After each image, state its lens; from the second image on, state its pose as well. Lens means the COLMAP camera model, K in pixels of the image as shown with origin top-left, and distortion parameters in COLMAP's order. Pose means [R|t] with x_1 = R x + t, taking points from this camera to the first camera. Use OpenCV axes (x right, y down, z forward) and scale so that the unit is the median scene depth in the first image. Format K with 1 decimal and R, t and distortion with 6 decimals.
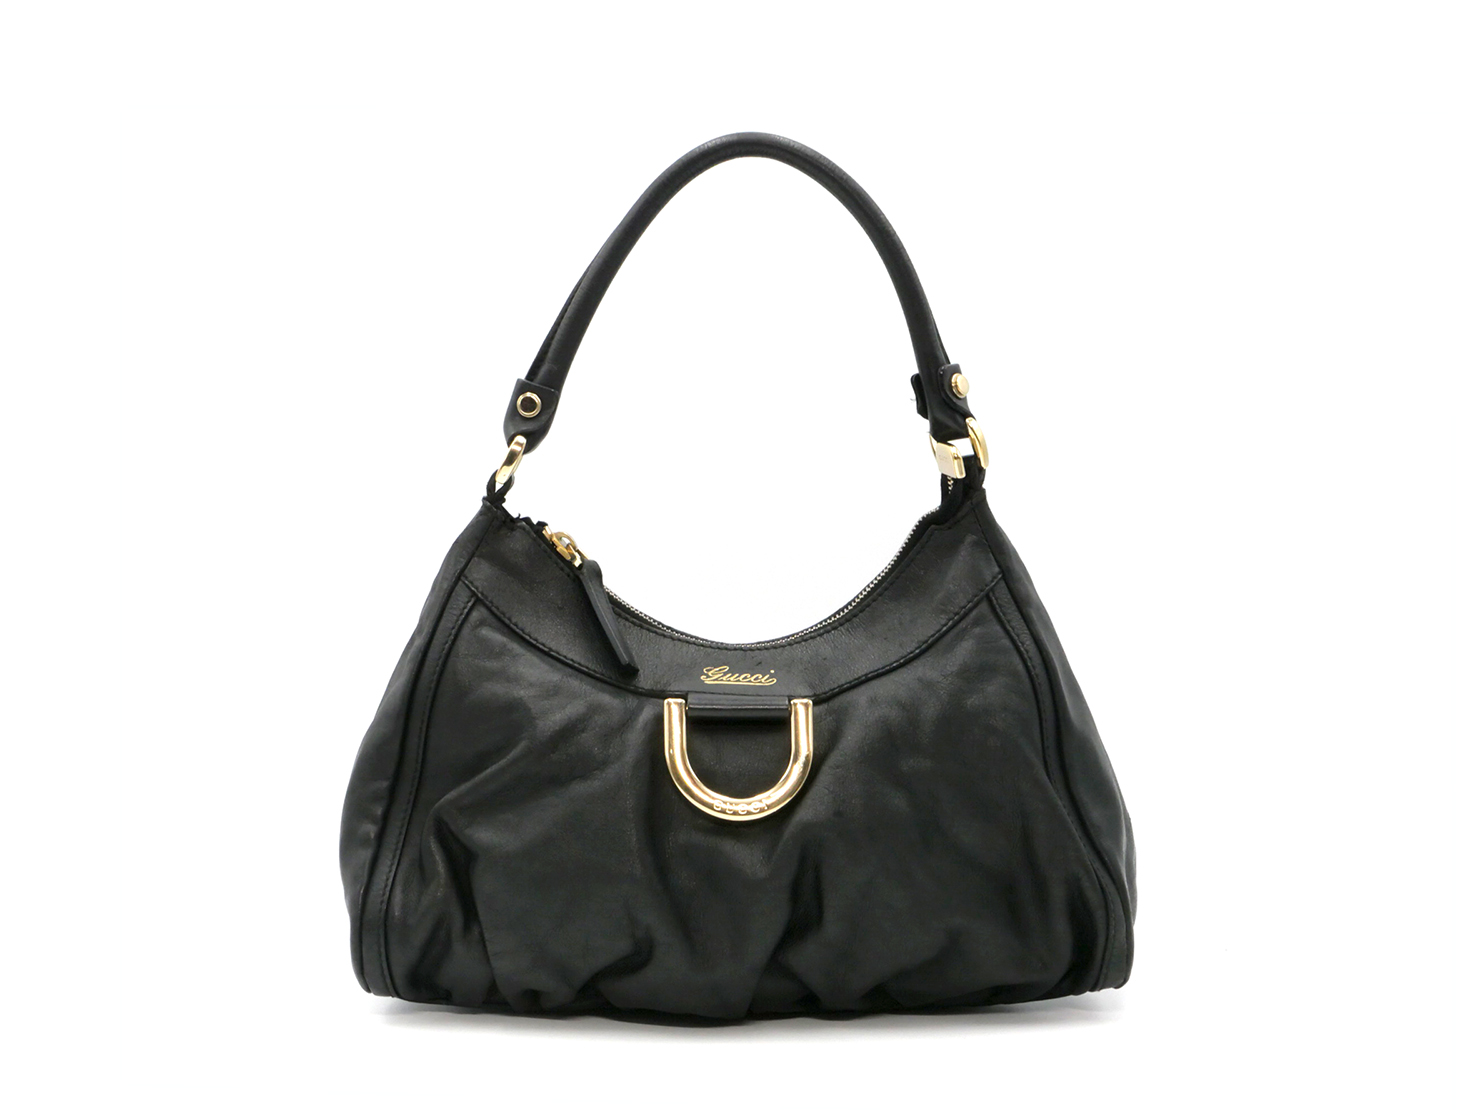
lens RADIAL K [[3005.7, 0, 740.0], [0, 3005.7, 555.0], [0, 0, 1]] dist [0.021000, 0.239879]
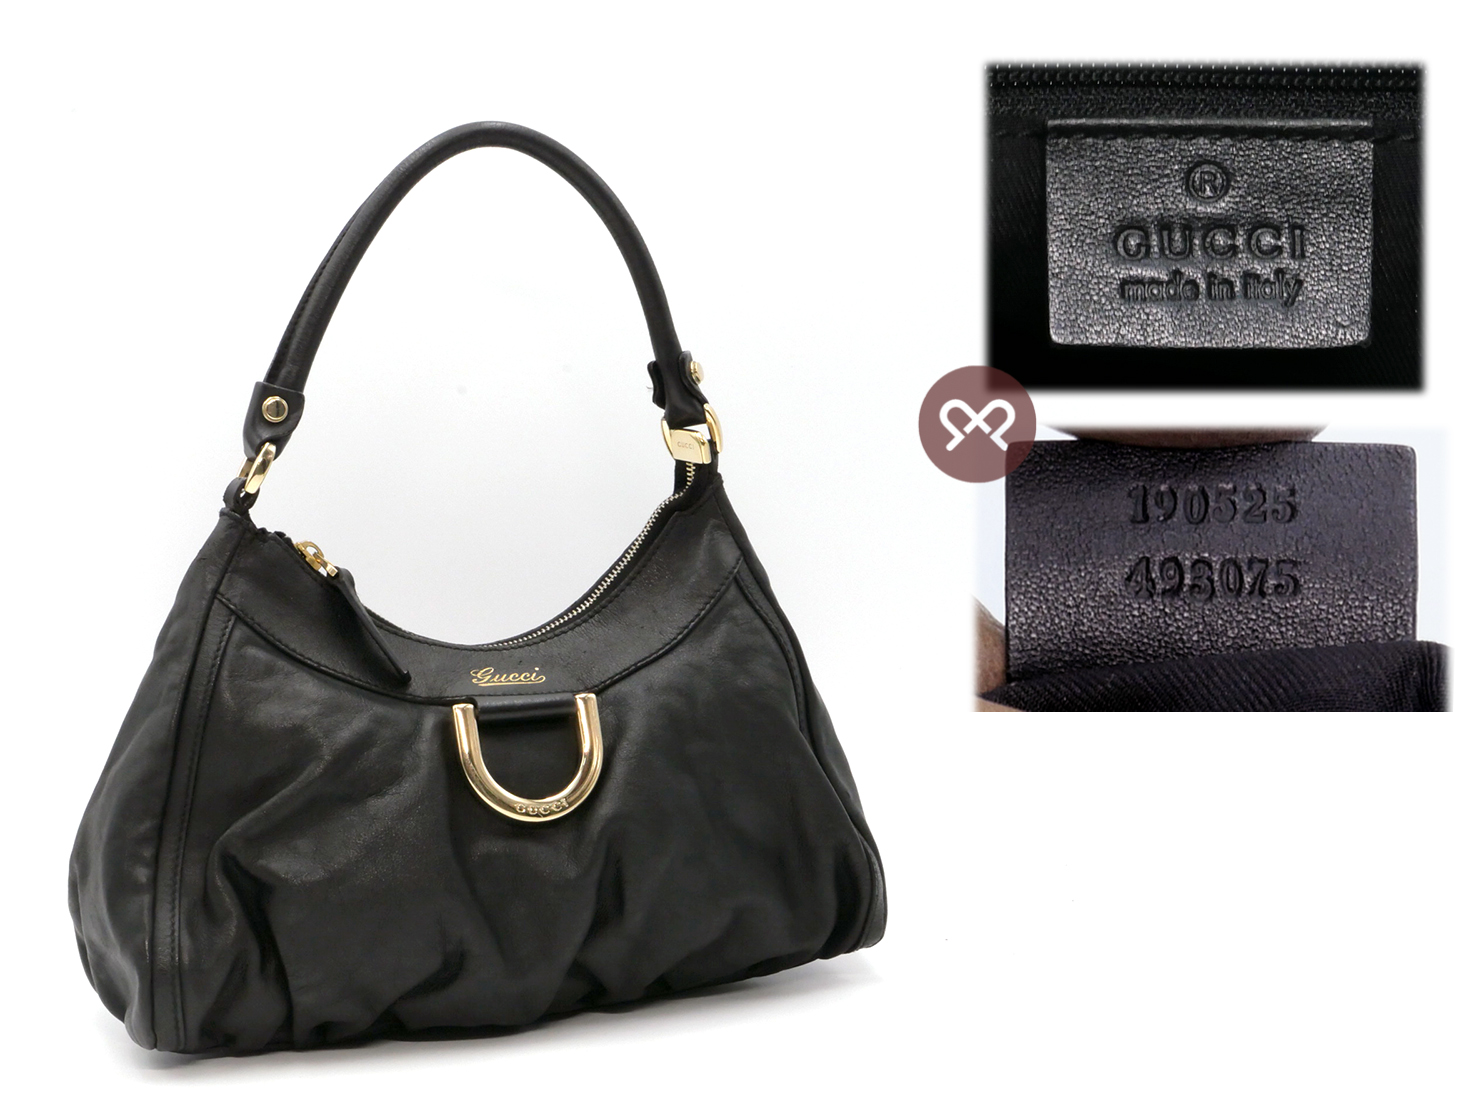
lens RADIAL K [[3005.7, 0, 740.0], [0, 3005.7, 555.0], [0, 0, 1]] dist [0.021000, 0.239879]
pose [[0.900687, -0.062249, 0.429986, -0.353152], [0.064284, 0.997883, 0.009809, -0.003897], [-0.429686, 0.018806, 0.902783, 0.082096]]
